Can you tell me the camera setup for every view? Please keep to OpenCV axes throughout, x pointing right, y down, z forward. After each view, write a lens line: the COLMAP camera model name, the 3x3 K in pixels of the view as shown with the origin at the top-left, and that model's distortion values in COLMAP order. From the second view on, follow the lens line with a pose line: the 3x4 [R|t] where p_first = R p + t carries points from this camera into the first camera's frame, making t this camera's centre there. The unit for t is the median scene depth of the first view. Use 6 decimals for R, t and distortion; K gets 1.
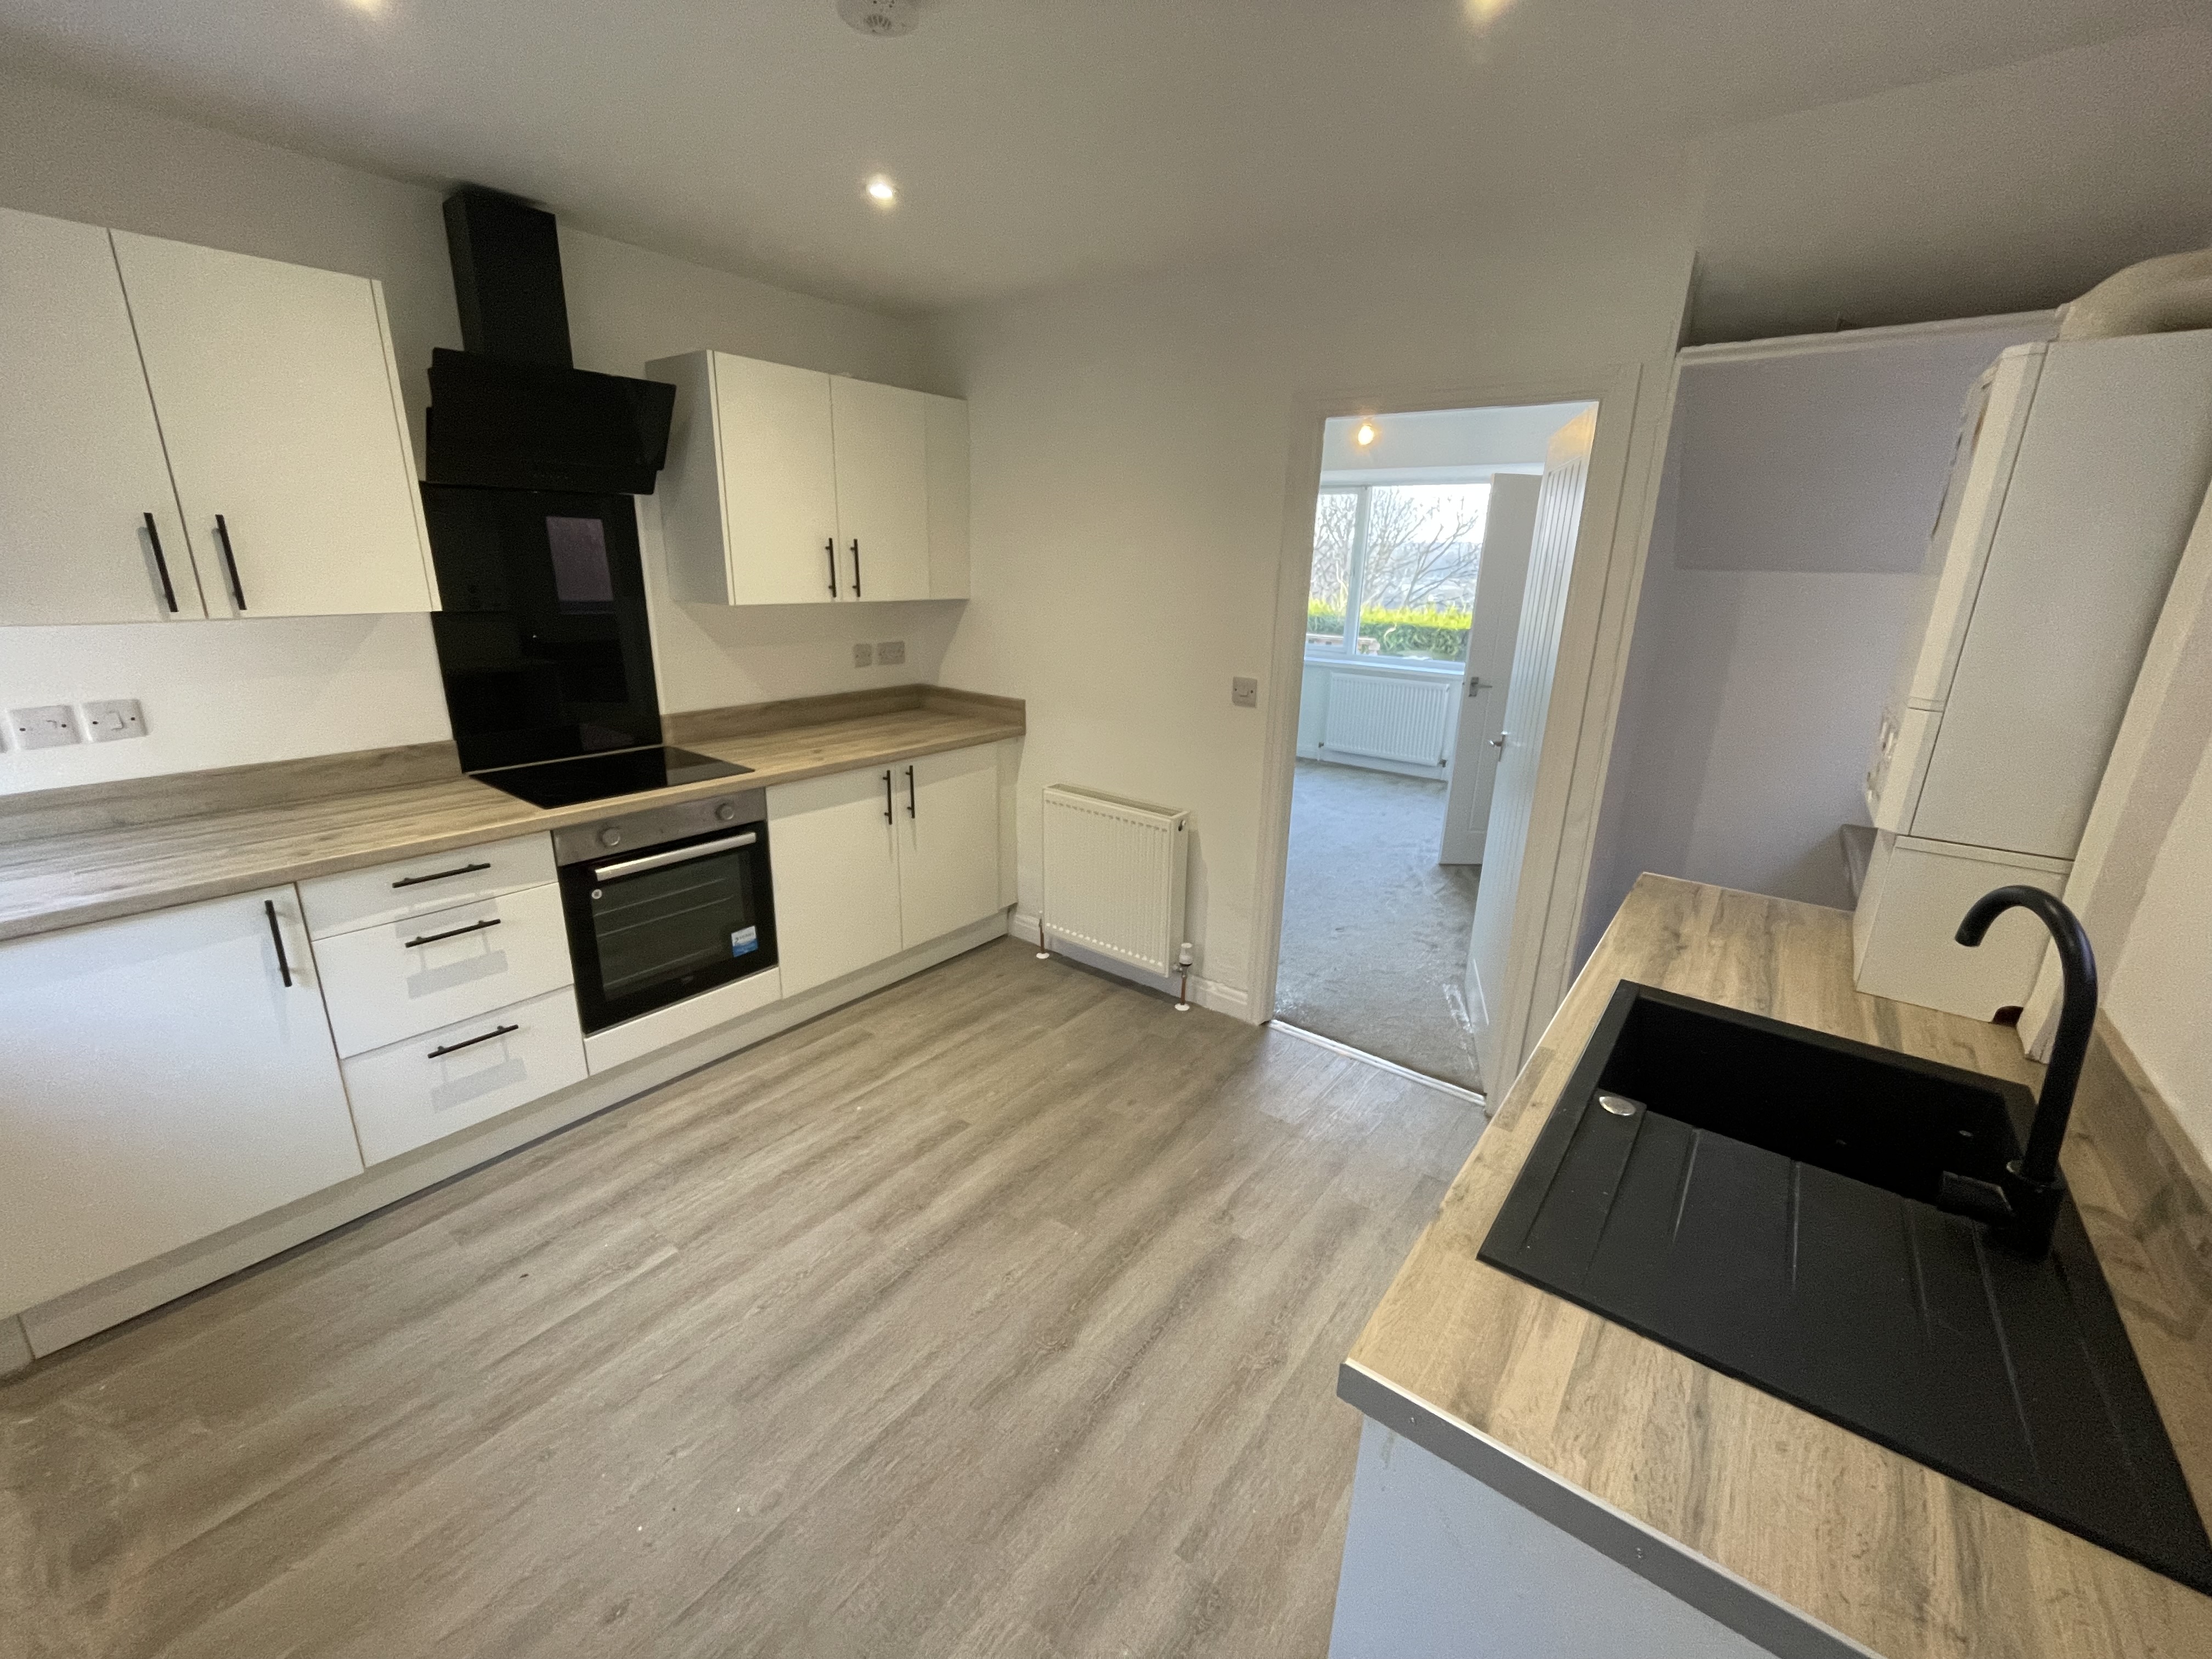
lens RADIAL K [[904.4, 0, 1109.7], [0, 904.4, 817.6], [0, 0, 1]] dist [-0.004634, -0.000006]
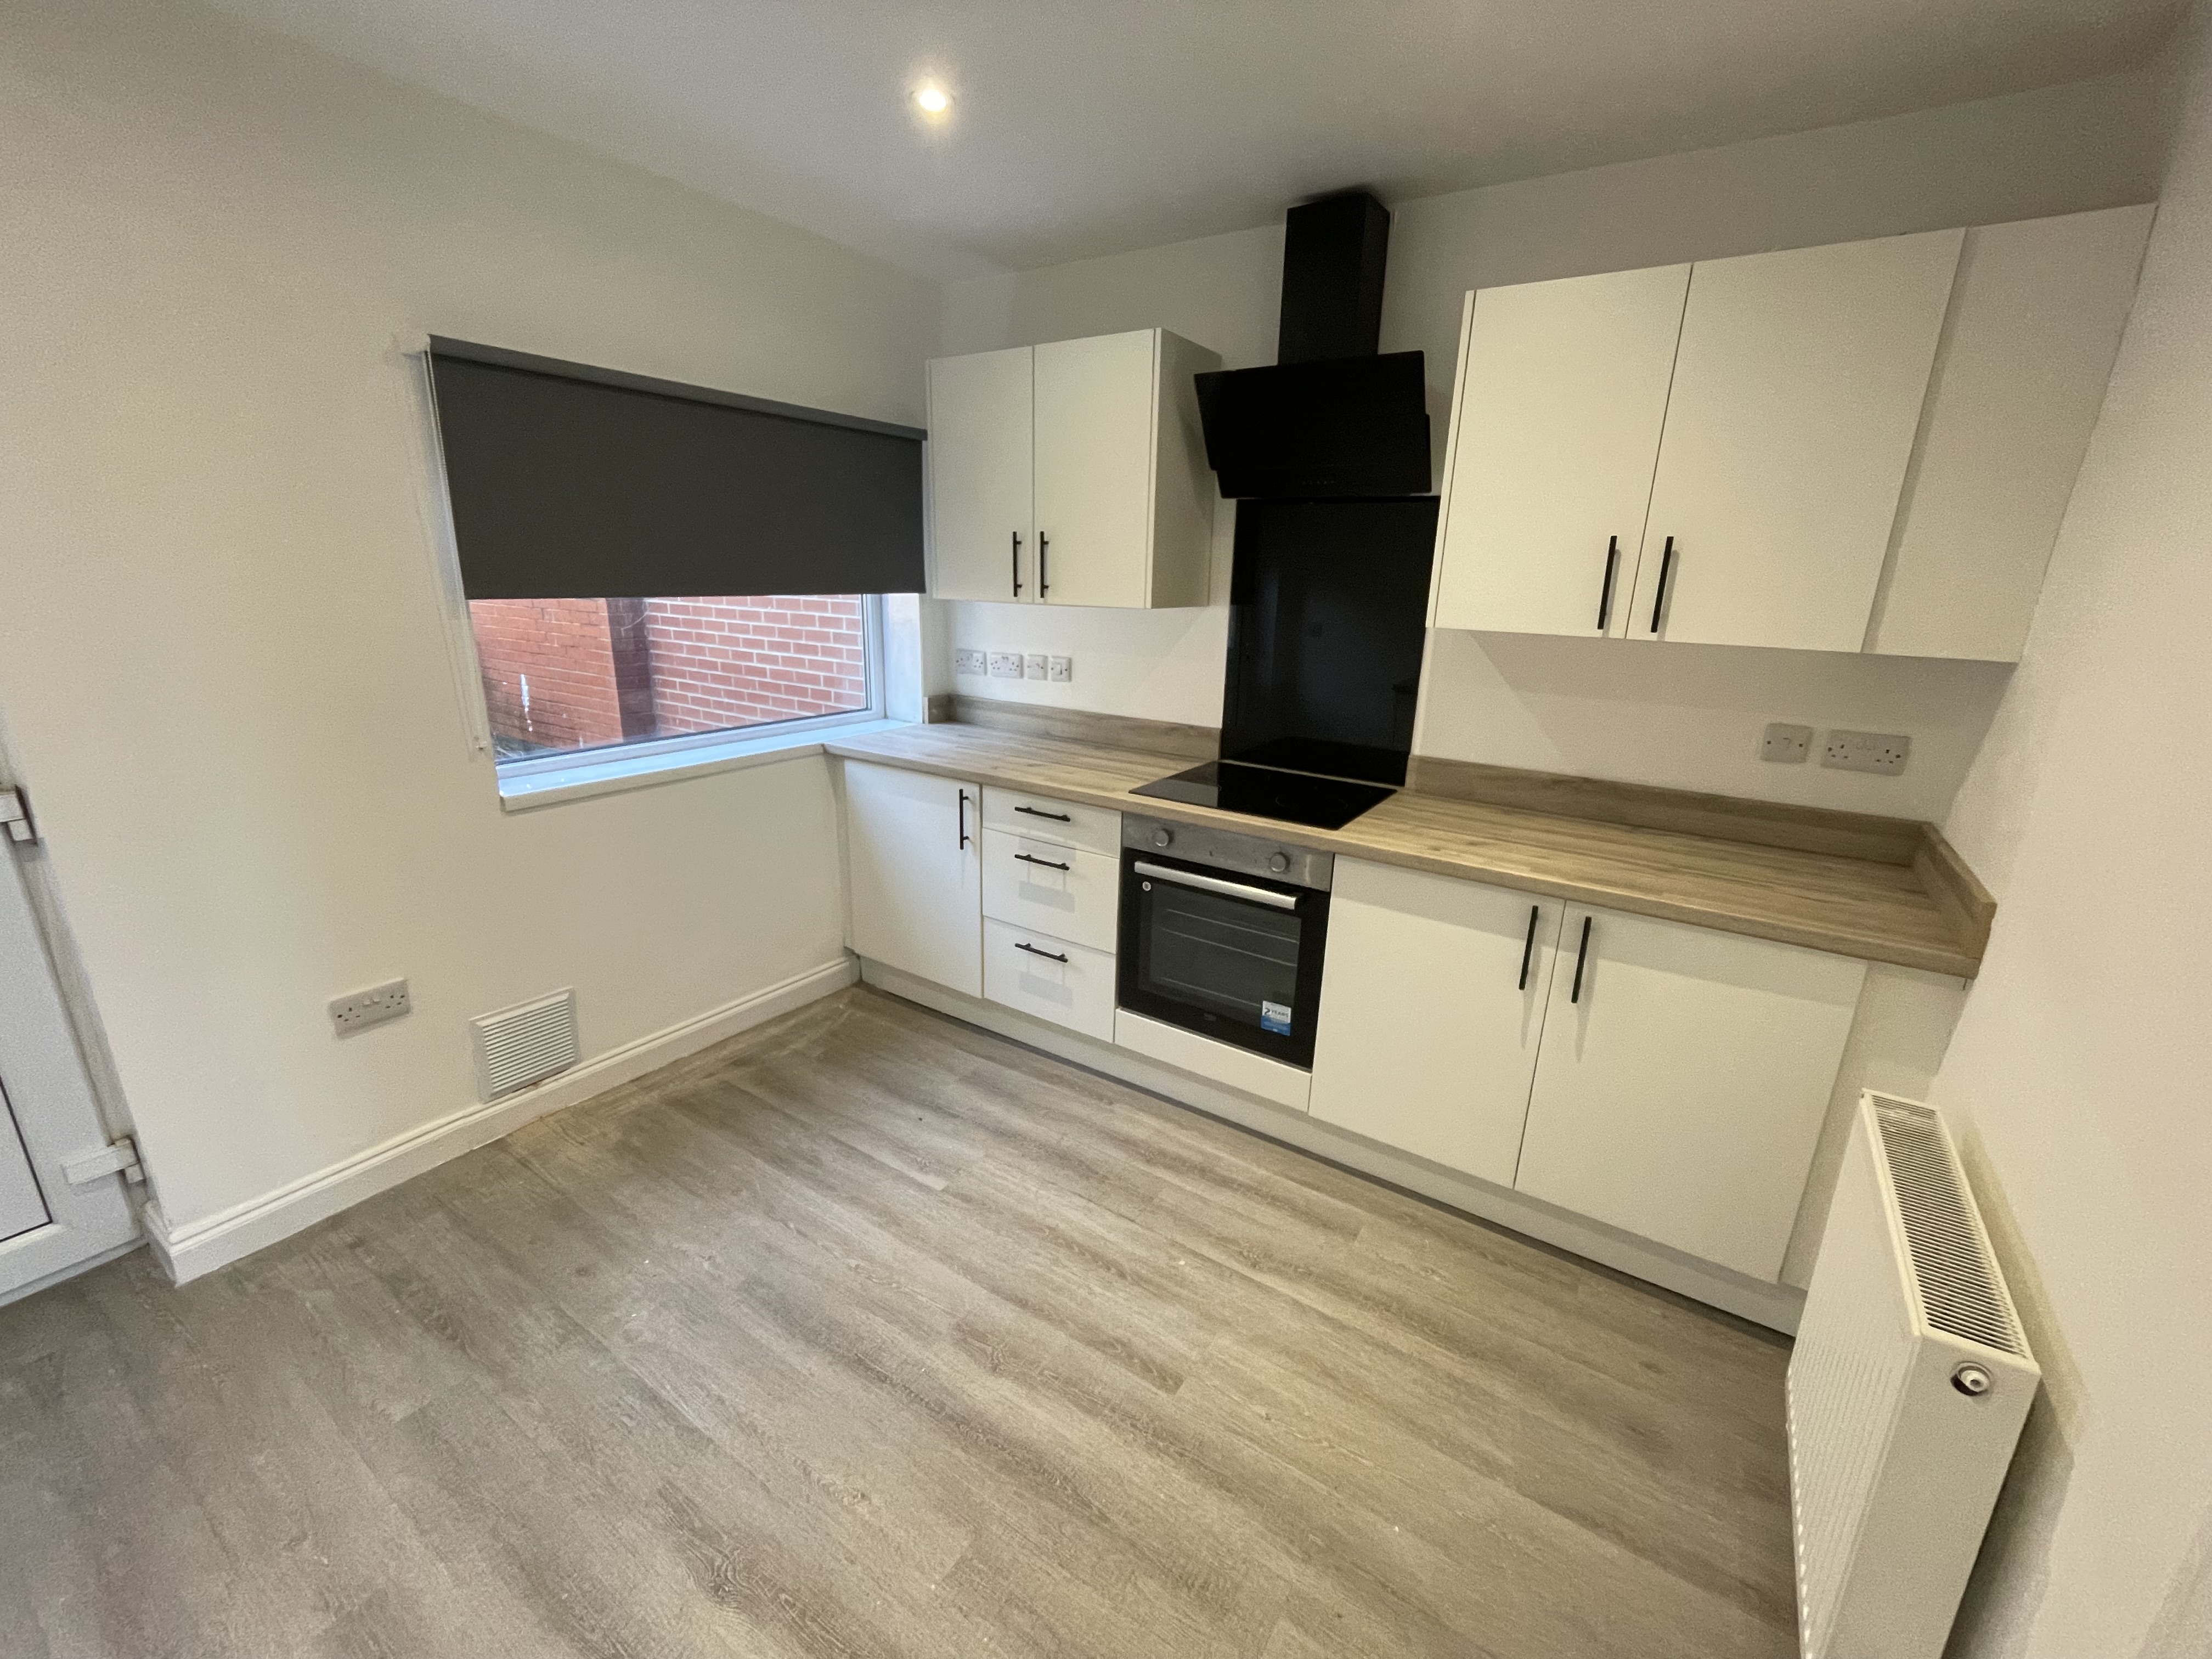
lens RADIAL K [[904.4, 0, 1107.7], [0, 904.4, 822.4], [0, 0, 1]] dist [-0.004634, -0.000006]
pose [[0.068874, 0.246830, -0.966608, 0.373421], [-0.304432, 0.927894, 0.215252, -0.175238], [0.950041, 0.279441, 0.139050, 0.729906]]
